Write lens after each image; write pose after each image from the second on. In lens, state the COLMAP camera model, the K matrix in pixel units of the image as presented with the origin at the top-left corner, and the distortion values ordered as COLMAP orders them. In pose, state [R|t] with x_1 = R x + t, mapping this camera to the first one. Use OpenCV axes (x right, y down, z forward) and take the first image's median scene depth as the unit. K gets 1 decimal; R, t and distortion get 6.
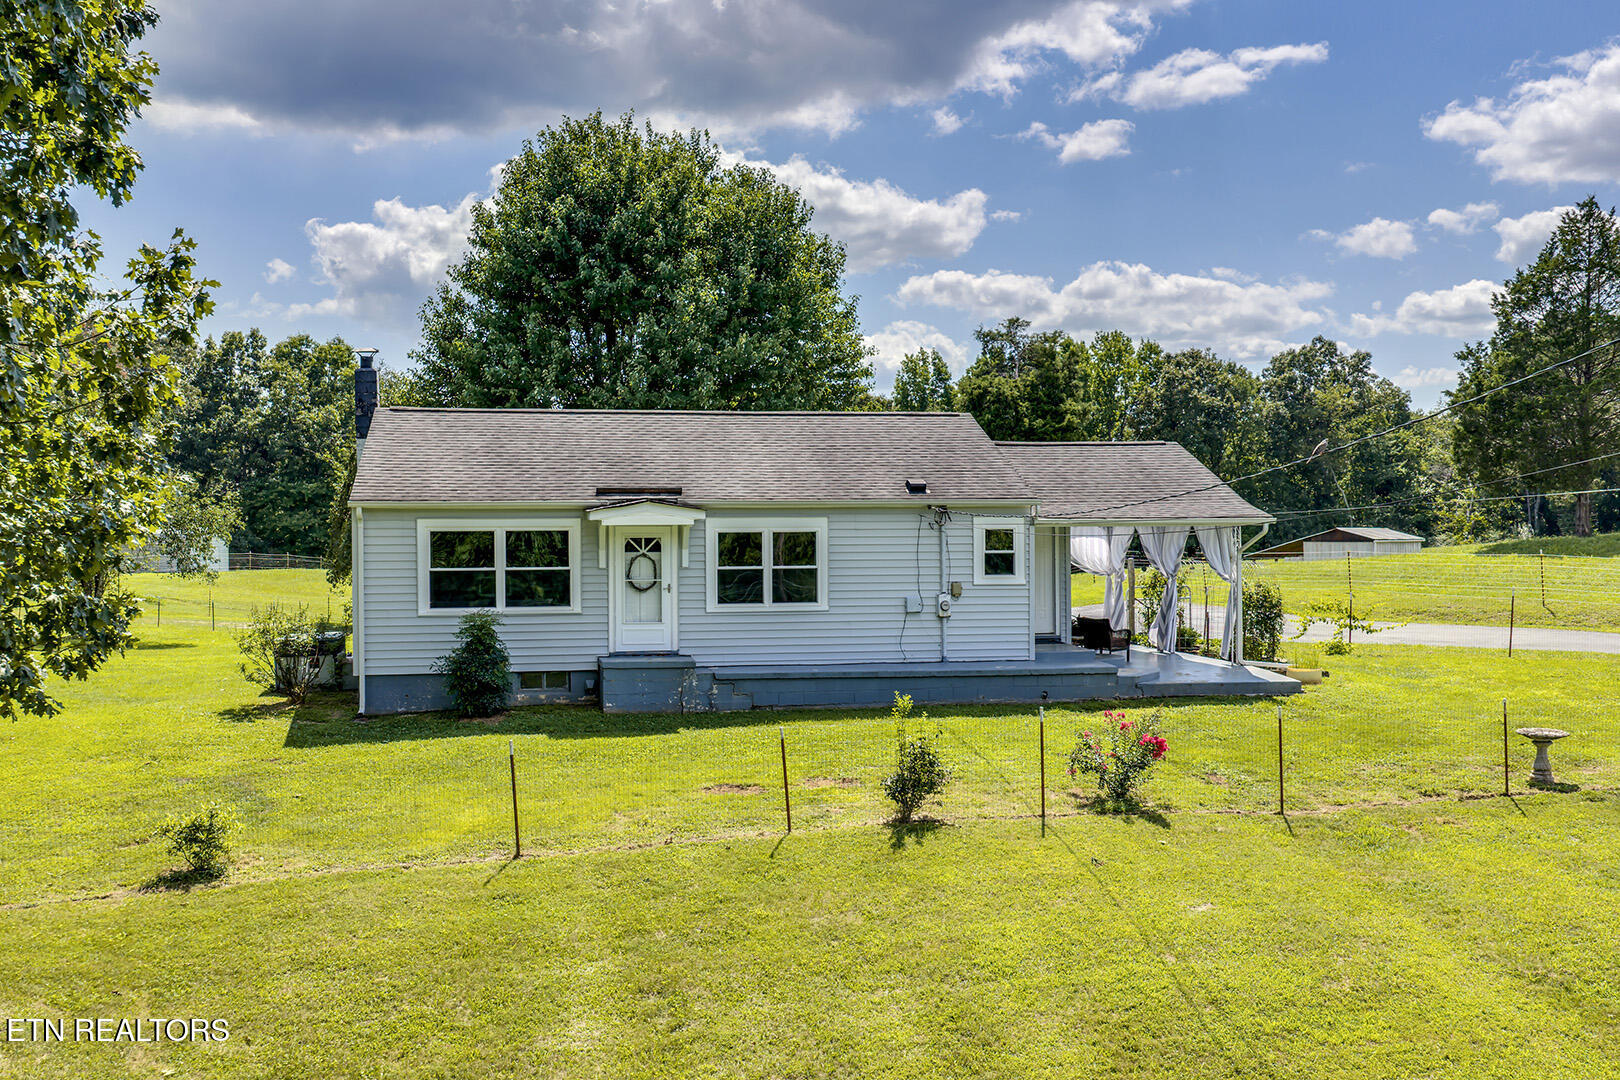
lens RADIAL K [[1554.7, 0, 810.4], [0, 1554.7, 555.0], [0, 0, 1]] dist [0.001145, 0.000000]
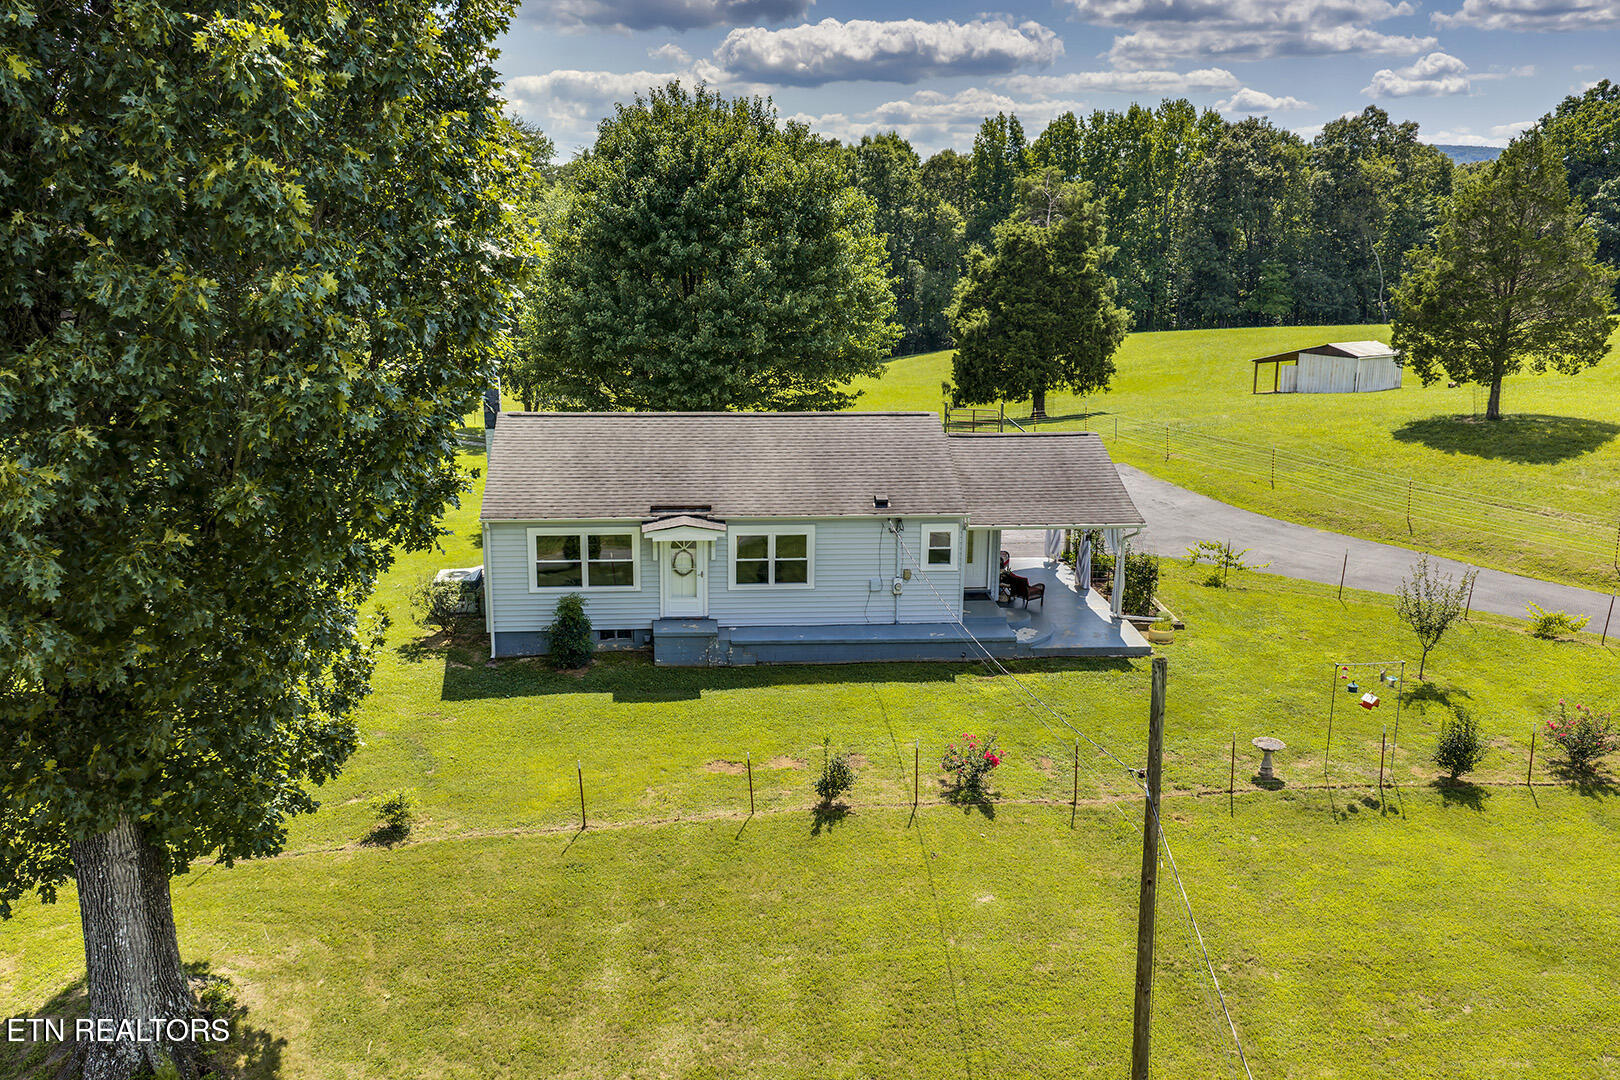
lens RADIAL K [[1397.8, 0, 812.5], [0, 1397.8, 541.0], [0, 0, 1]] dist [-0.002658, -0.002536]
pose [[0.997122, 0.036607, -0.066397, 0.090872], [-0.021514, 0.976334, 0.215196, -0.275860], [0.072703, -0.213148, 0.974311, -0.229034]]
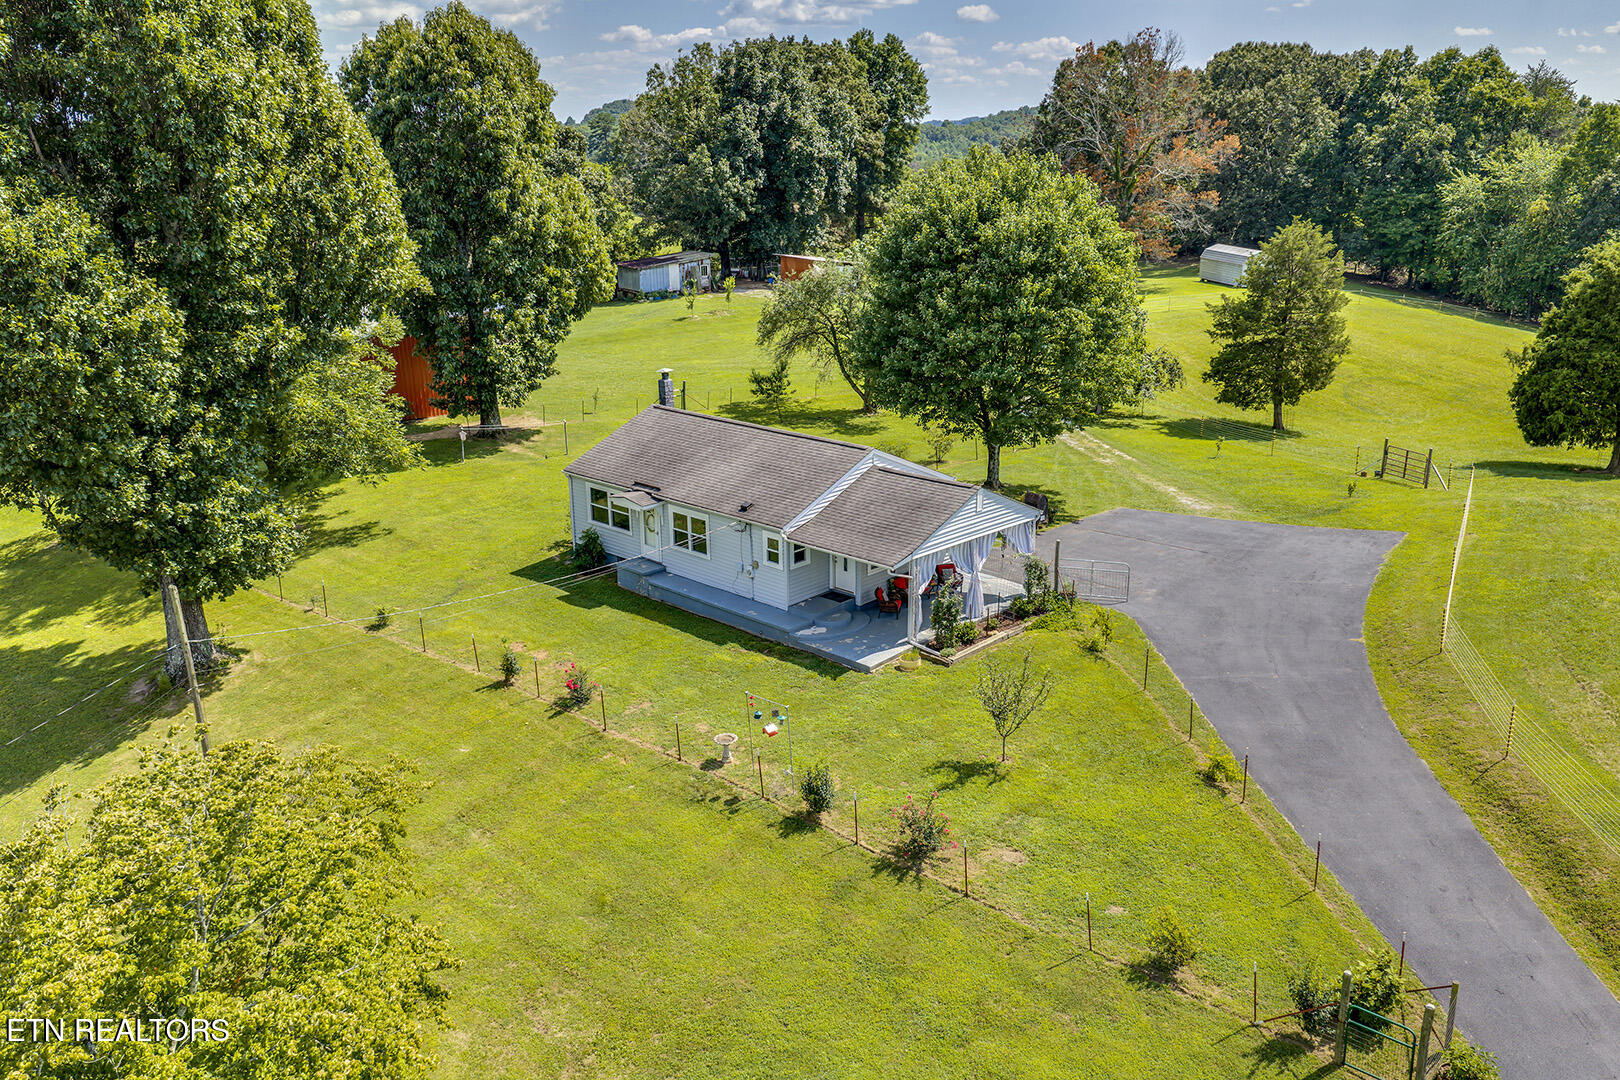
lens RADIAL K [[1345.7, 0, 808.0], [0, 1345.7, 543.2], [0, 0, 1]] dist [0.019671, -0.027835]
pose [[0.584822, 0.241448, -0.774394, 1.387250], [-0.007595, 0.956261, 0.292417, -0.480531], [0.811126, -0.165130, 0.561076, 0.134544]]
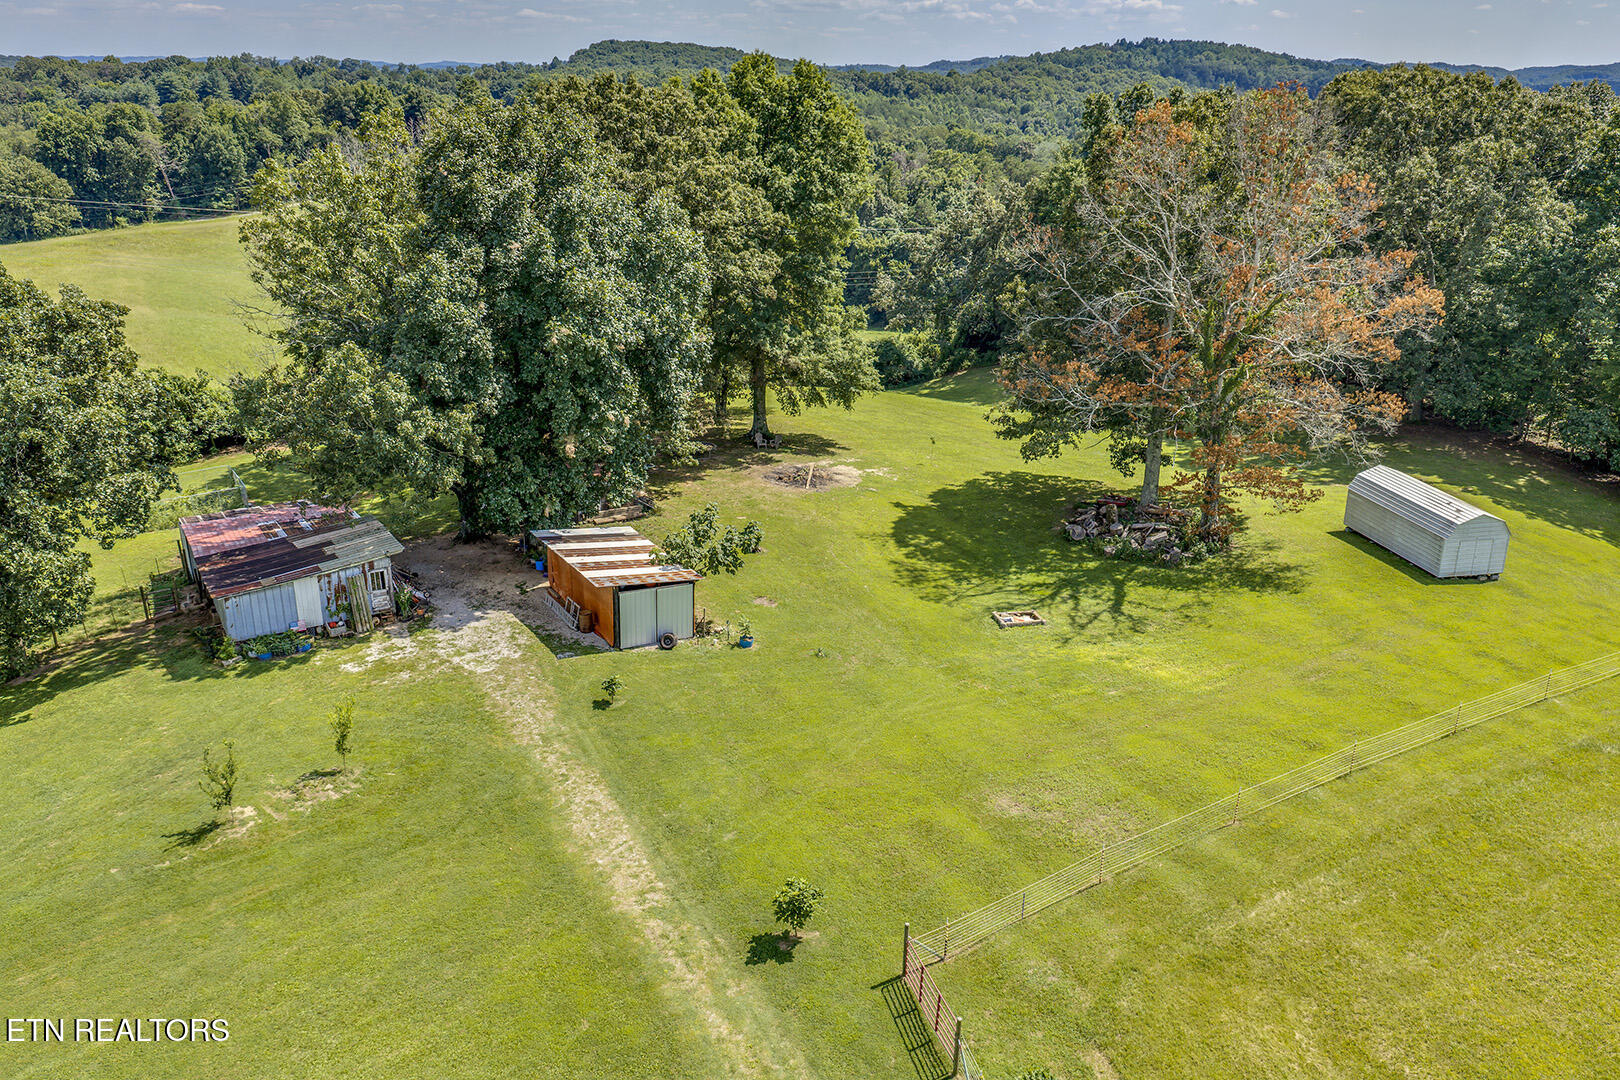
lens RADIAL K [[1345.7, 0, 804.6], [0, 1345.7, 542.1], [0, 0, 1]] dist [0.019671, -0.027835]
pose [[0.578124, 0.283438, -0.765138, -0.472662], [-0.021838, 0.942766, 0.332738, -0.852686], [0.815657, -0.175655, 0.551226, 1.924706]]
